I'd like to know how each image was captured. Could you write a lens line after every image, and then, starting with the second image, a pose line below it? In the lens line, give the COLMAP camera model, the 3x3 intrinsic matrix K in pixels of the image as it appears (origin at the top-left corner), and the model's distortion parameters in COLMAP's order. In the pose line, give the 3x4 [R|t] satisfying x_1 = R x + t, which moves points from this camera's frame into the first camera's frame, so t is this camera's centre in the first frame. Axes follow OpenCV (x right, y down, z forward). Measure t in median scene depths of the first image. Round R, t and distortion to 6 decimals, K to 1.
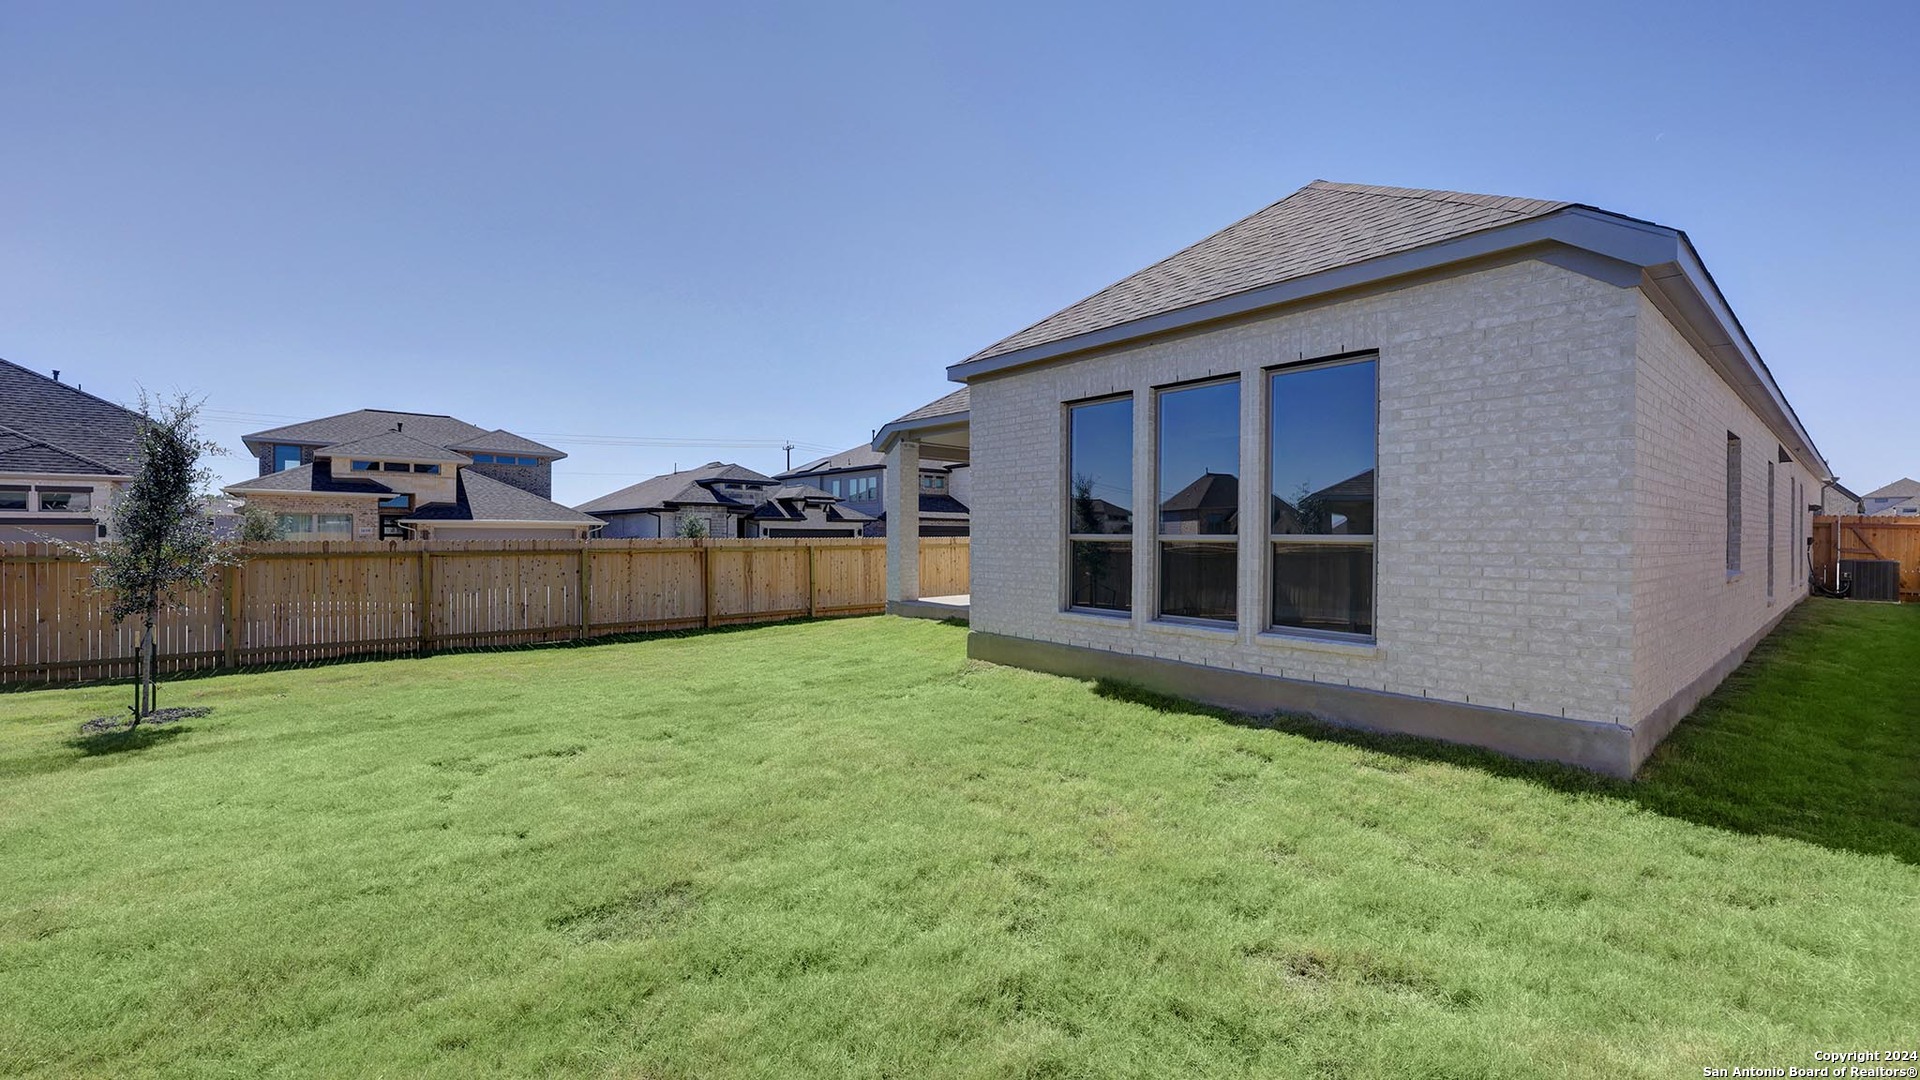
lens RADIAL K [[761.3, 0, 949.3], [0, 761.3, 538.6], [0, 0, 1]] dist [0.001050, 0.000282]
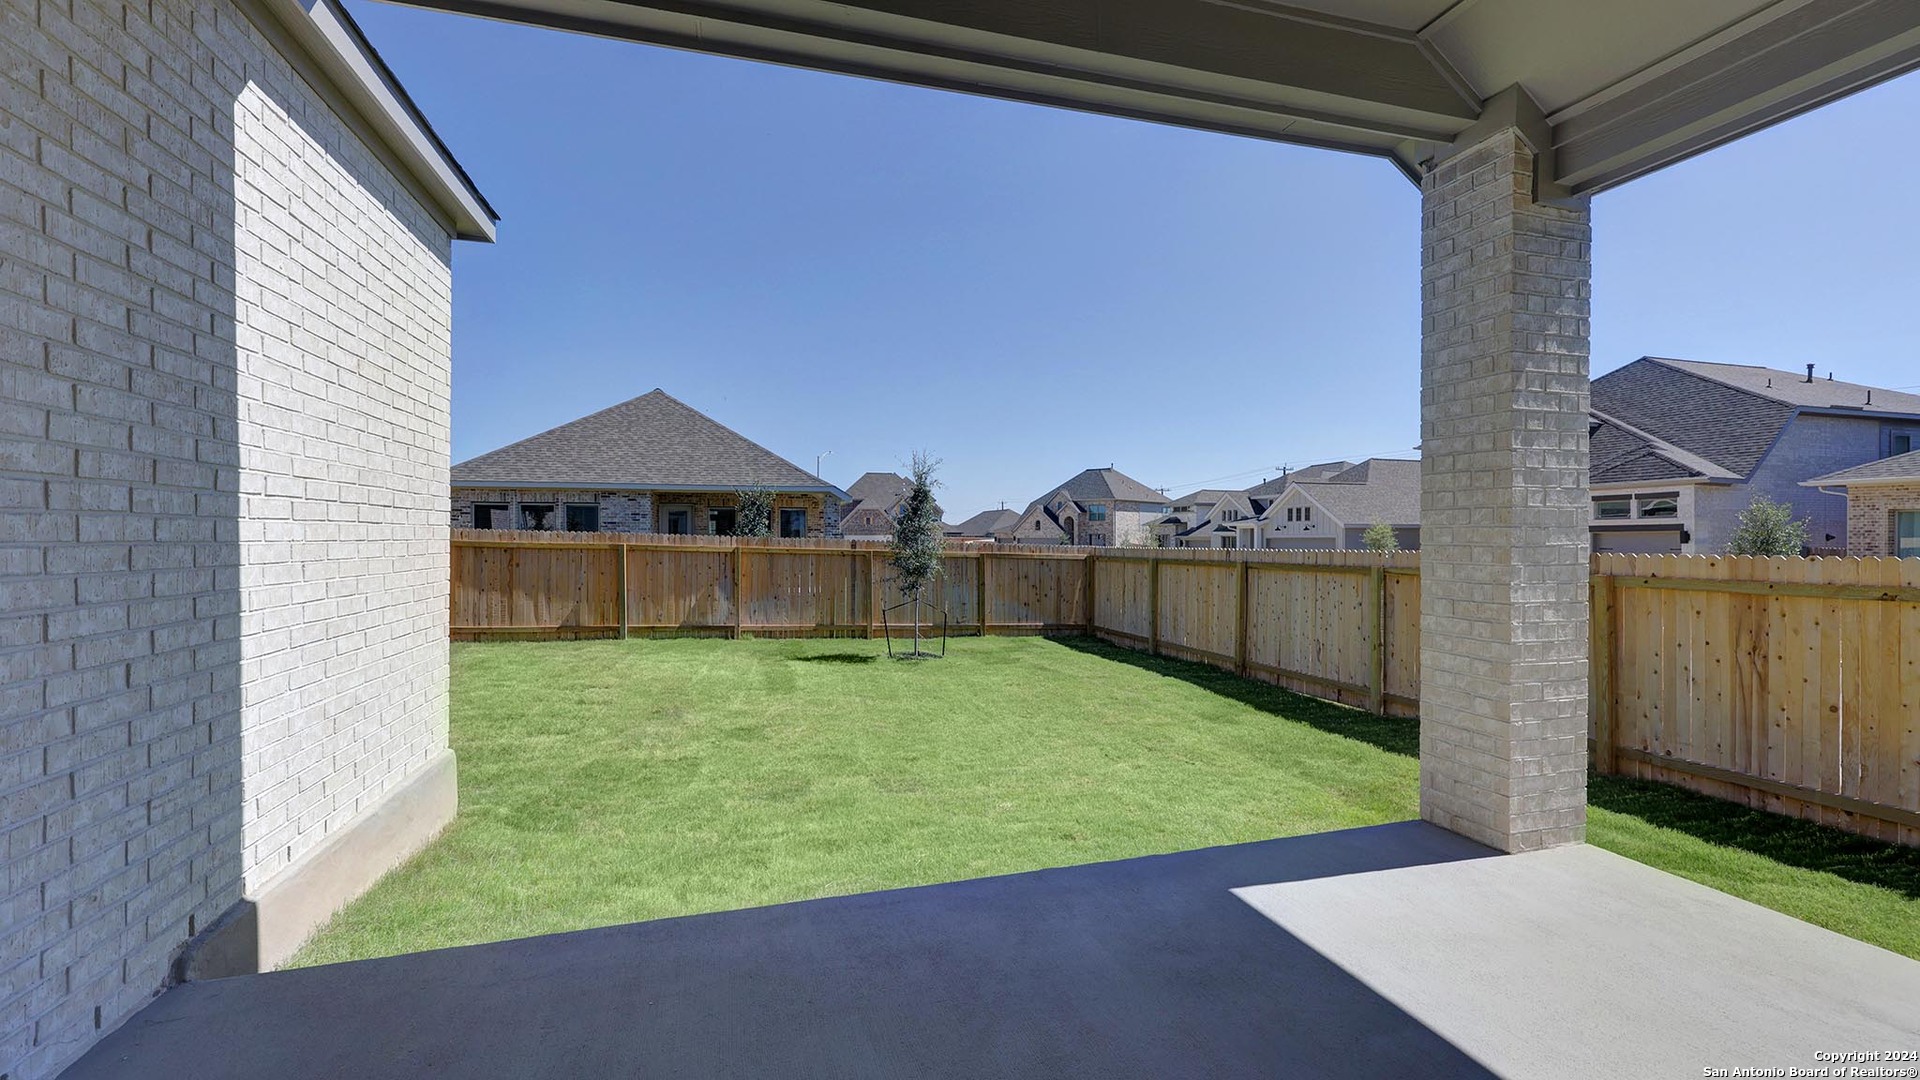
lens RADIAL K [[761.3, 0, 973.3], [0, 761.3, 543.8], [0, 0, 1]] dist [0.001050, 0.000282]
pose [[-0.392849, 0.005007, -0.919589, 0.130451], [-0.003420, 0.999970, 0.006906, -0.004720], [0.919597, 0.005858, -0.392820, 0.578083]]
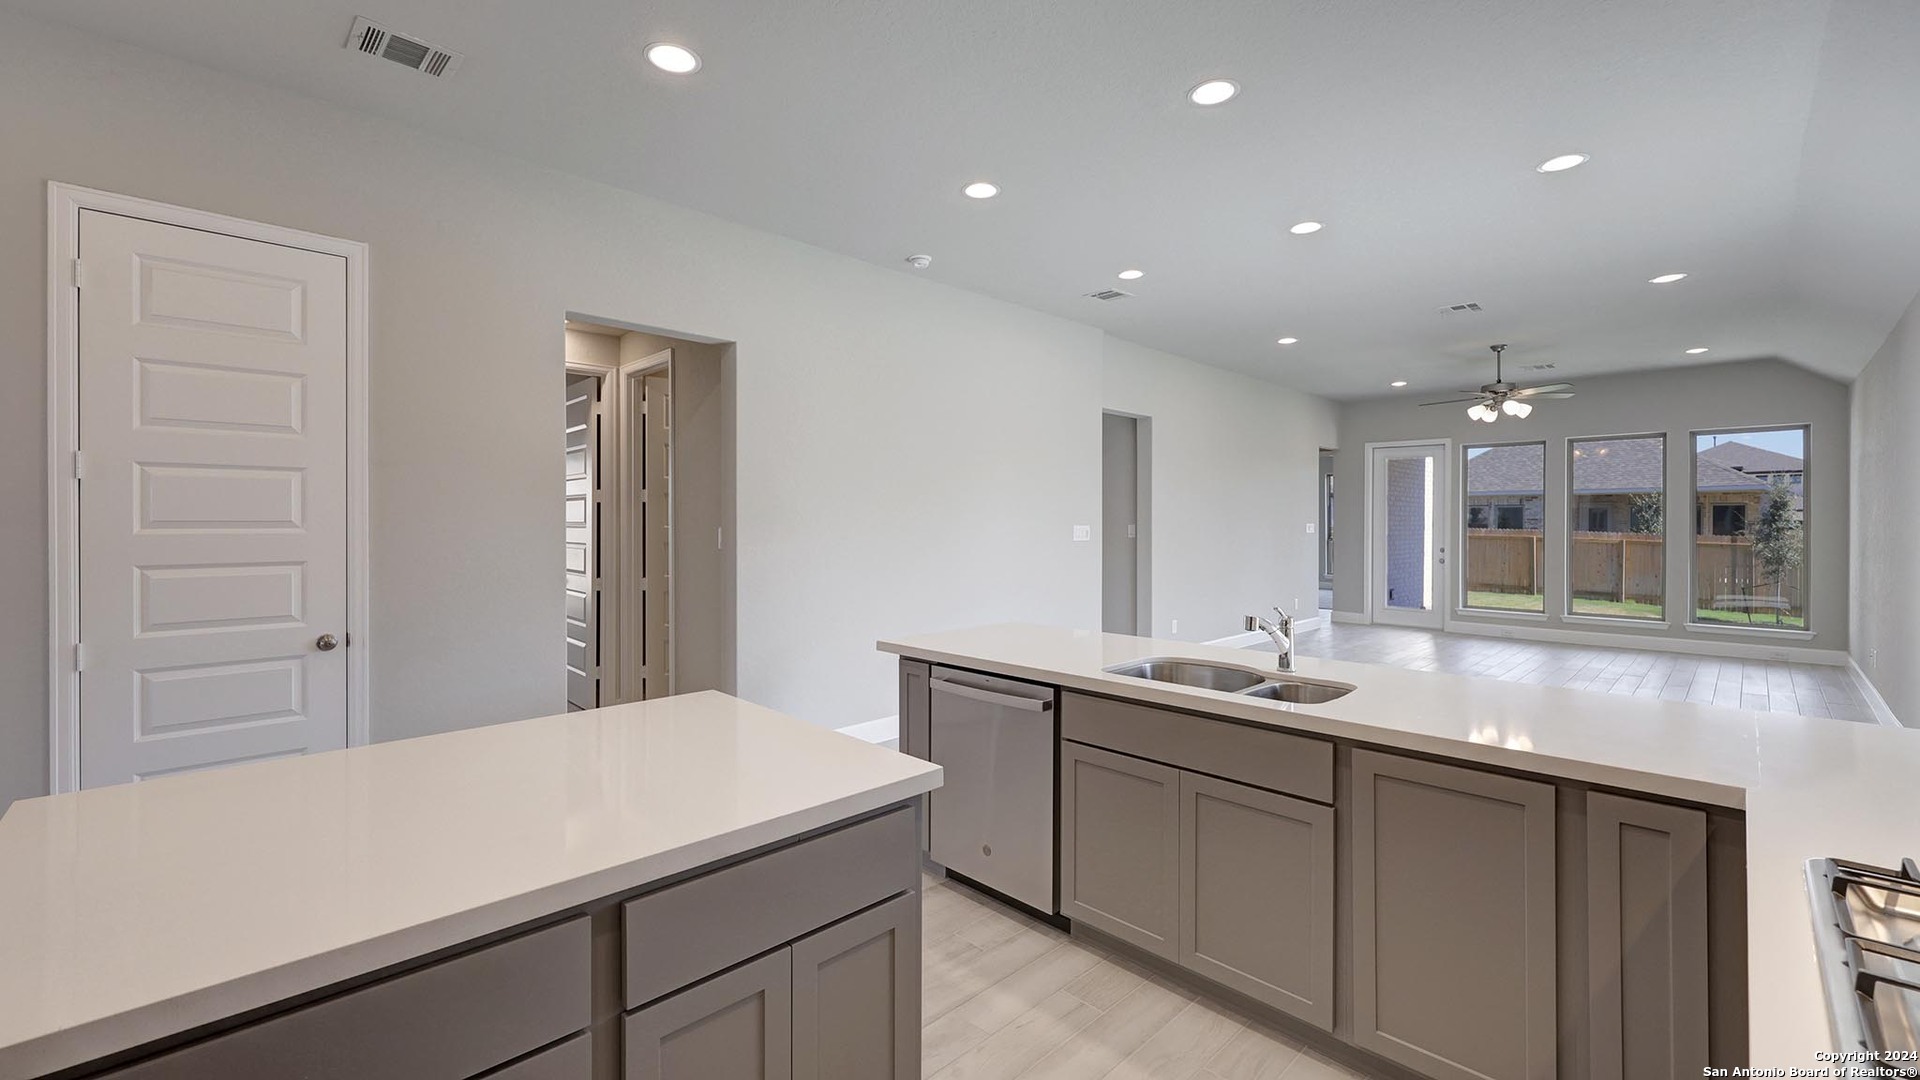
lens RADIAL K [[761.3, 0, 965.6], [0, 761.3, 524.1], [0, 0, 1]] dist [0.001050, 0.000282]
pose [[-0.997689, -0.007510, -0.067526, 3.397525], [-0.007842, 0.999958, 0.004647, -0.093007], [0.067488, 0.005166, -0.997707, 4.631512]]
